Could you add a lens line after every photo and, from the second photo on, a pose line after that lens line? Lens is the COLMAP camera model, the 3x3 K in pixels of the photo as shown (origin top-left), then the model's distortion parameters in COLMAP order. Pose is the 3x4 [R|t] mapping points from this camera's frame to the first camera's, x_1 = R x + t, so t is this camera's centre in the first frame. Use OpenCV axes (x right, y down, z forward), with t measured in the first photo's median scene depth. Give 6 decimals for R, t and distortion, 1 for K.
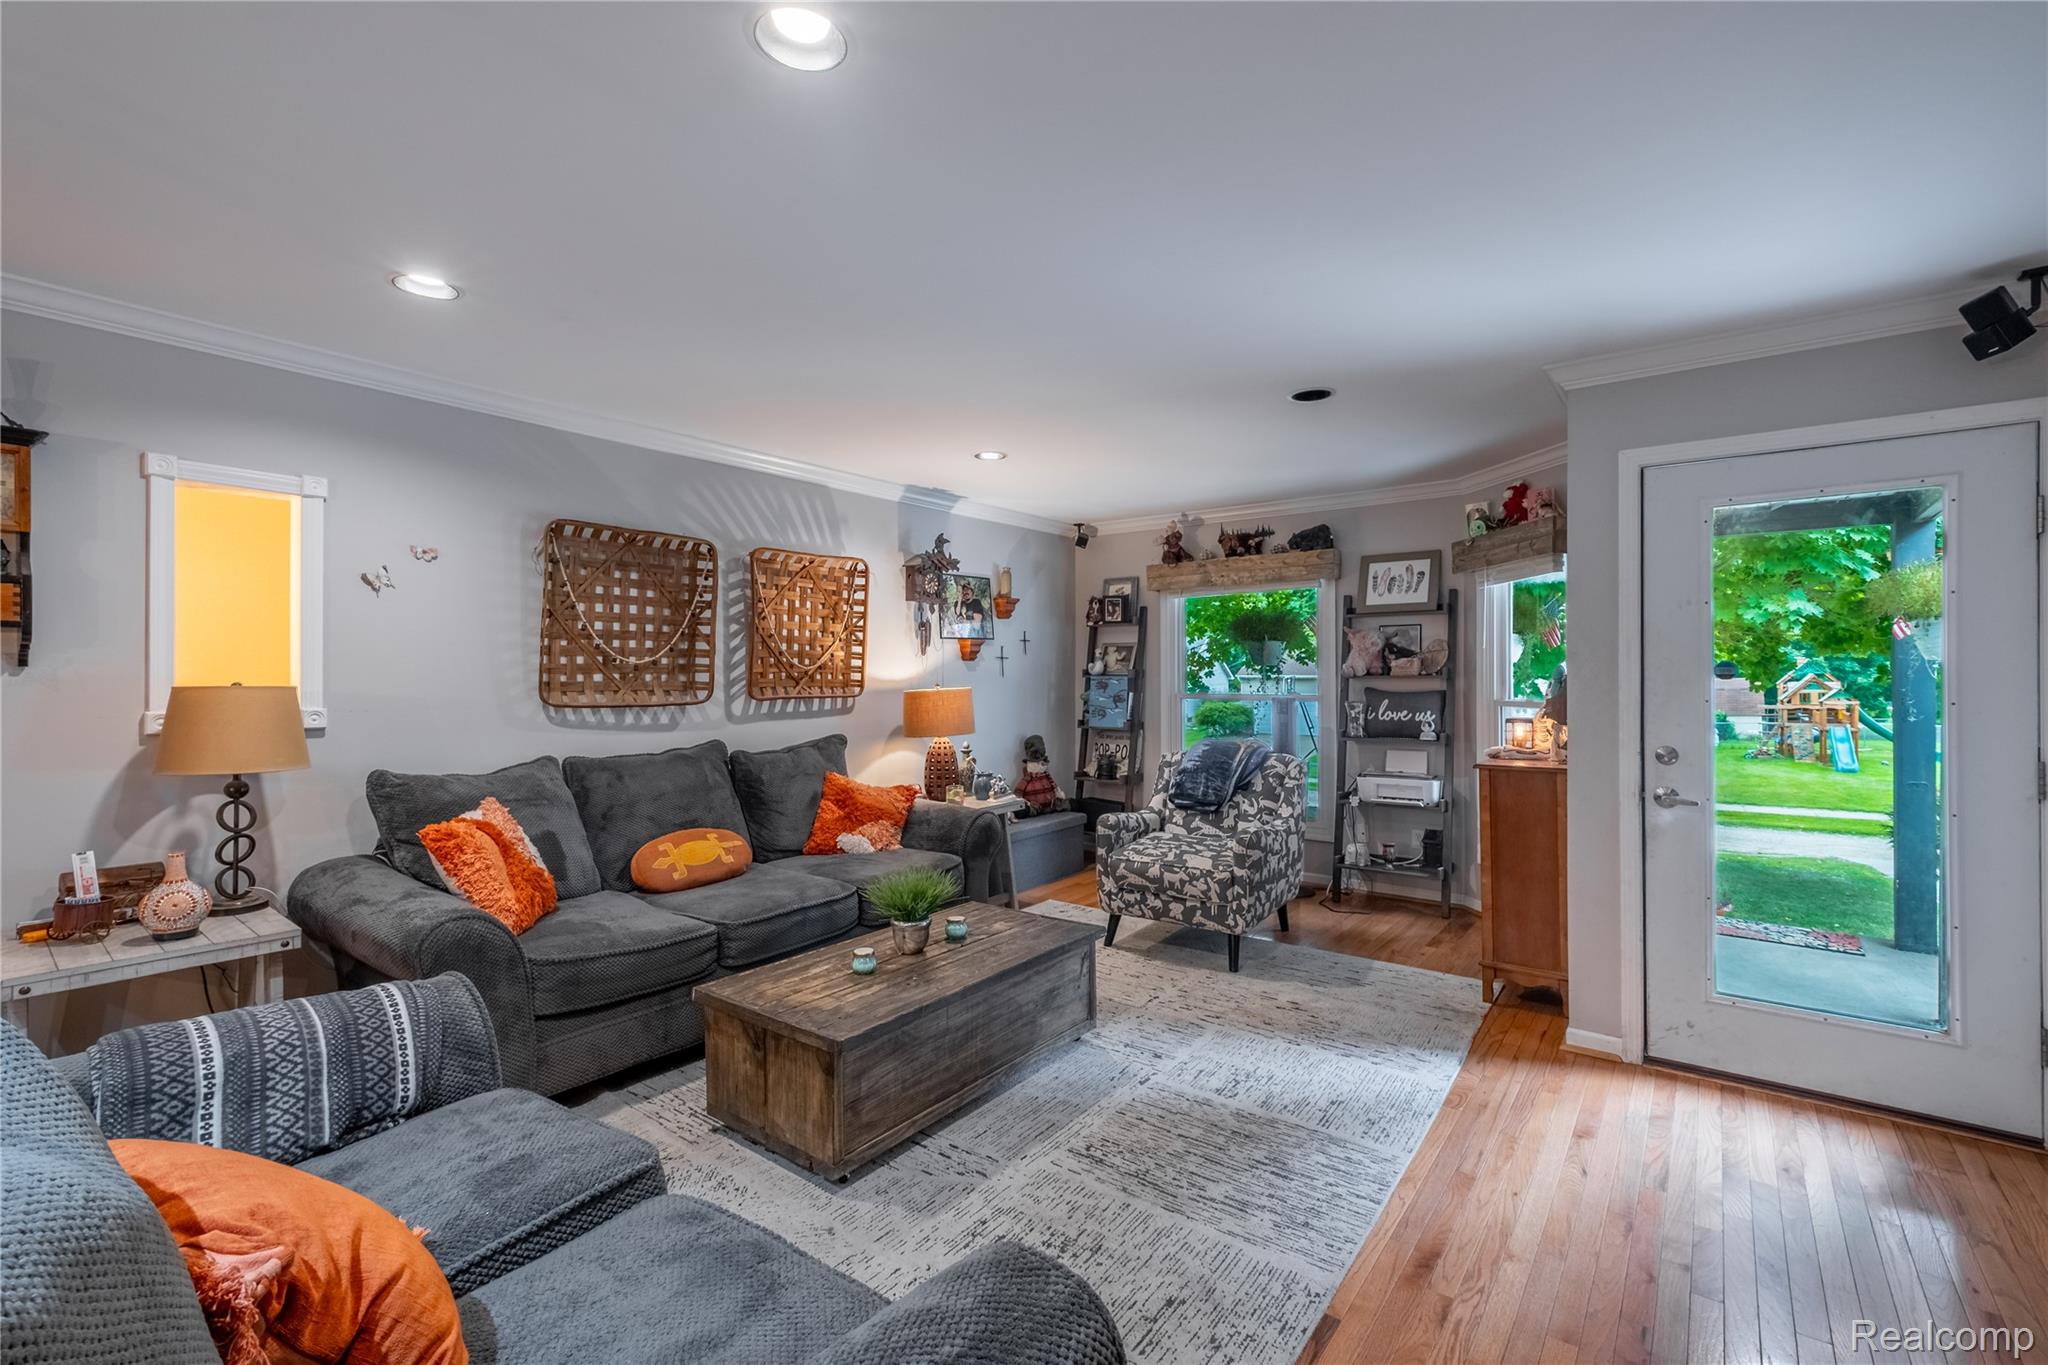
lens RADIAL K [[877.5, 0, 1037.2], [0, 877.5, 678.3], [0, 0, 1]] dist [0.011038, -0.000145]
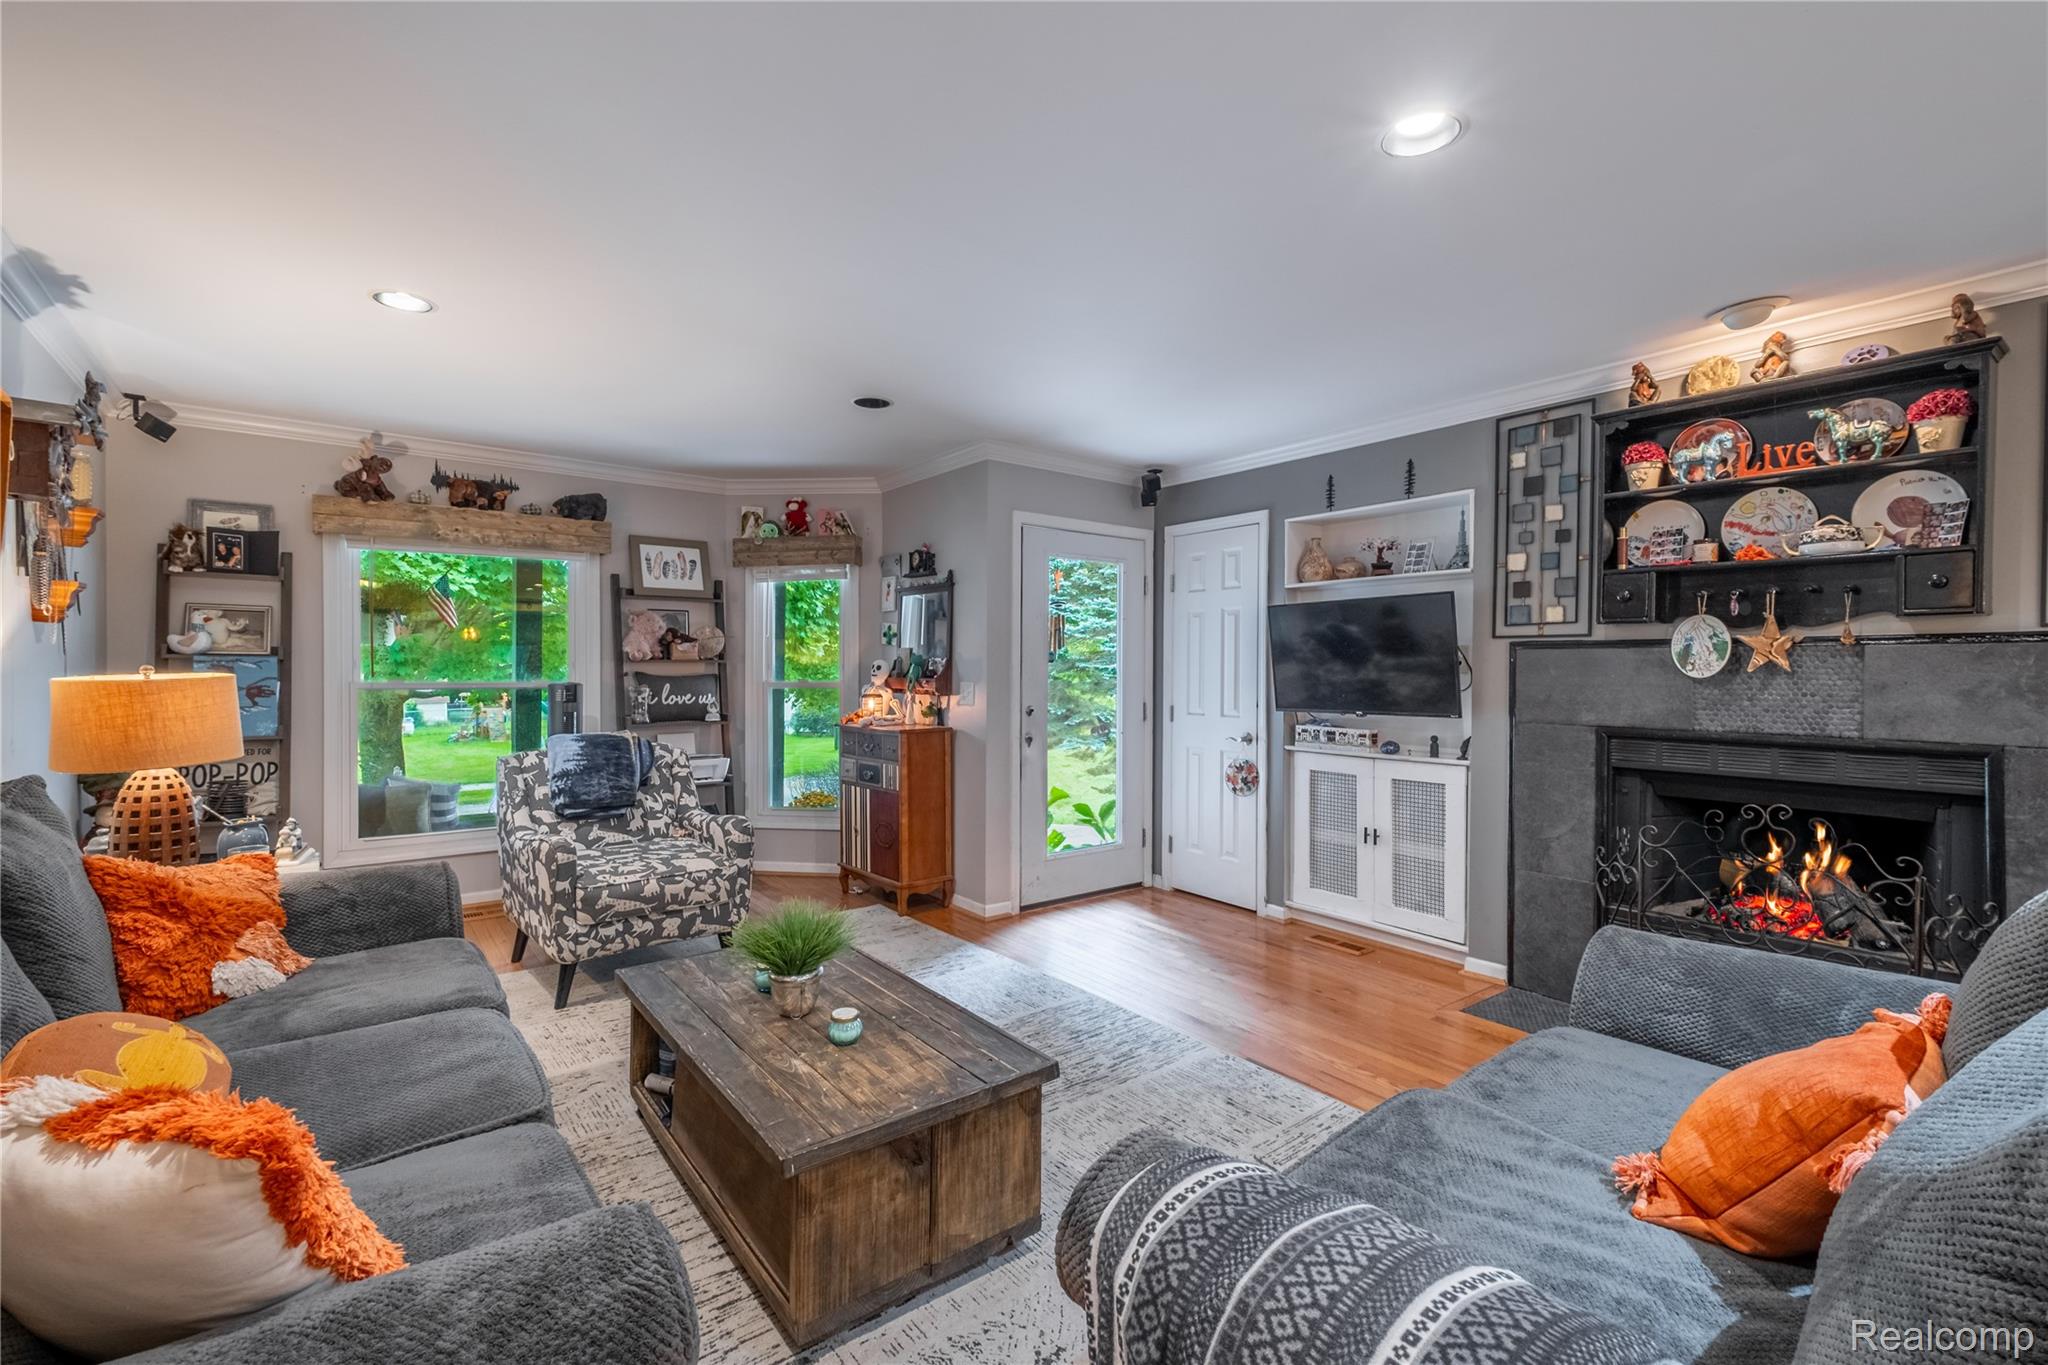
lens RADIAL K [[877.5, 0, 1031.4], [0, 877.5, 678.4], [0, 0, 1]] dist [0.011038, -0.000145]
pose [[0.270961, -0.009218, 0.962546, -0.510904], [-0.001719, 0.999948, 0.010061, 0.008276], [-0.962589, -0.004381, 0.270931, 0.371943]]
